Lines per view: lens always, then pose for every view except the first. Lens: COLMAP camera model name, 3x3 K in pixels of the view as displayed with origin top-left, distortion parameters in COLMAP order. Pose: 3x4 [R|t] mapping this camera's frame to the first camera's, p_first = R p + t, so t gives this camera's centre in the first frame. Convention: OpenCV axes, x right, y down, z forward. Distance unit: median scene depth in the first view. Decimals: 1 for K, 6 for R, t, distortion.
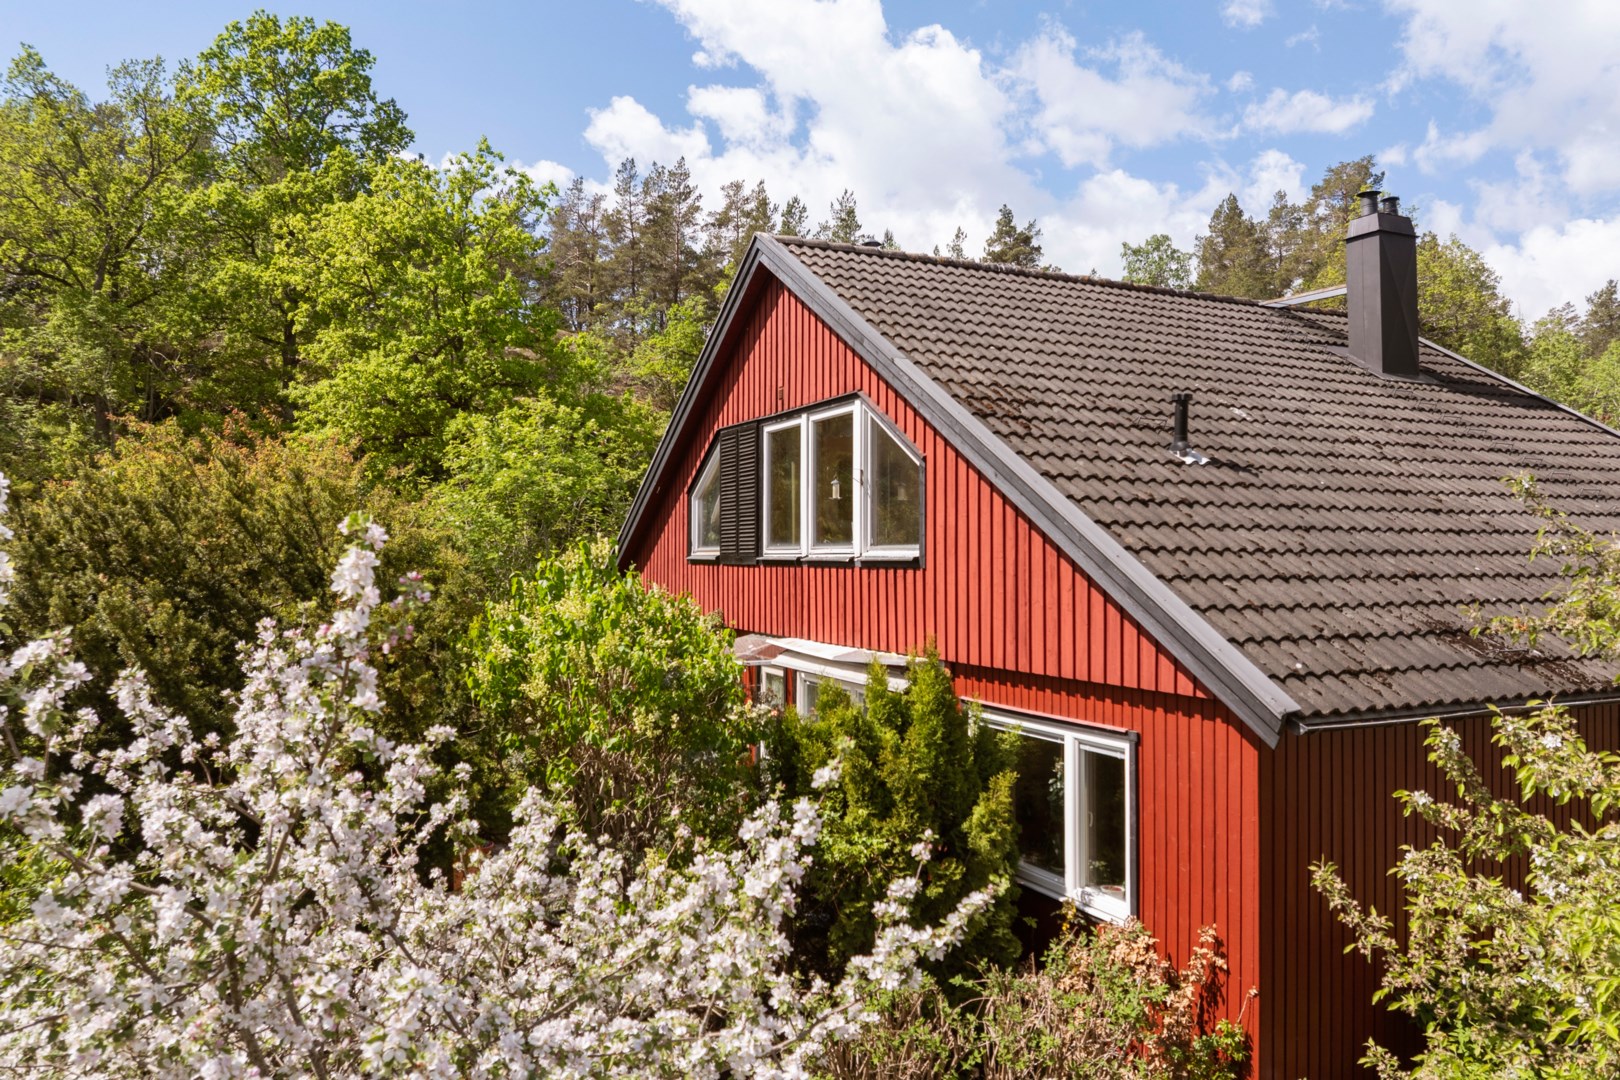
lens RADIAL K [[1112.6, 0, 778.1], [0, 1112.6, 538.3], [0, 0, 1]] dist [-0.029513, 0.001254]
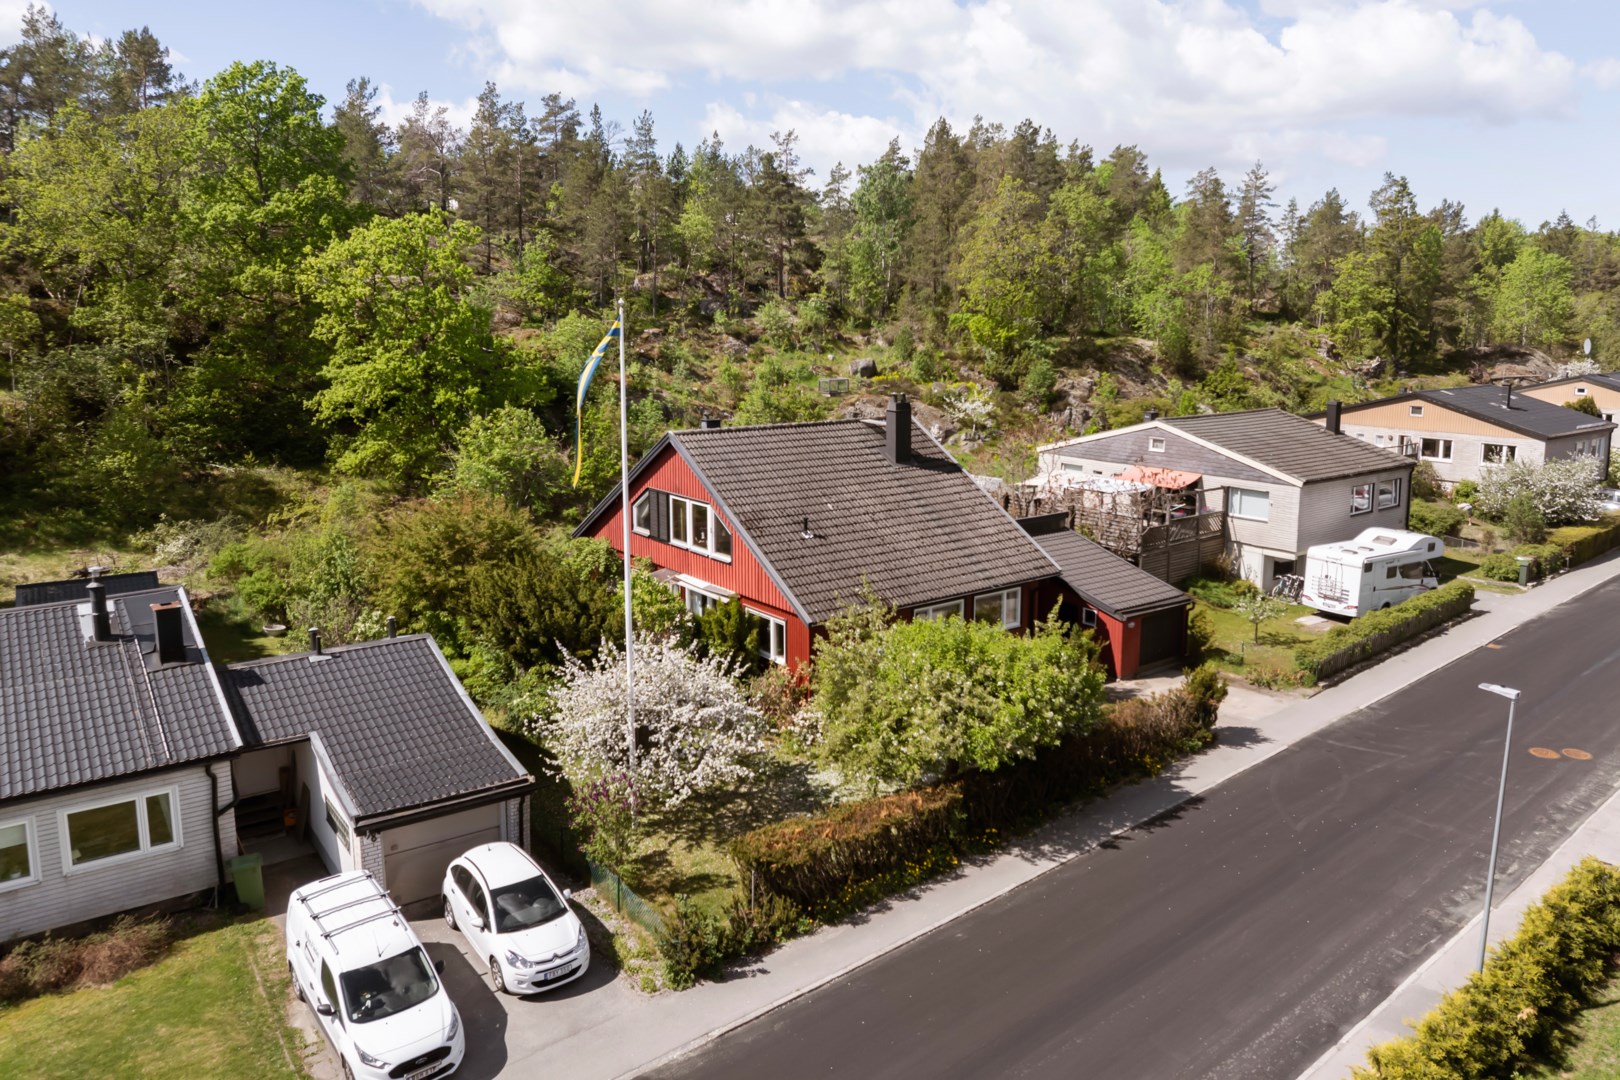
lens RADIAL K [[1112.6, 0, 778.1], [0, 1112.6, 538.3], [0, 0, 1]] dist [-0.029513, 0.001254]
pose [[0.979806, -0.043372, 0.195191, -0.403348], [-0.000554, 0.975598, 0.219563, -0.830384], [-0.199951, -0.215237, 0.955873, -2.326245]]
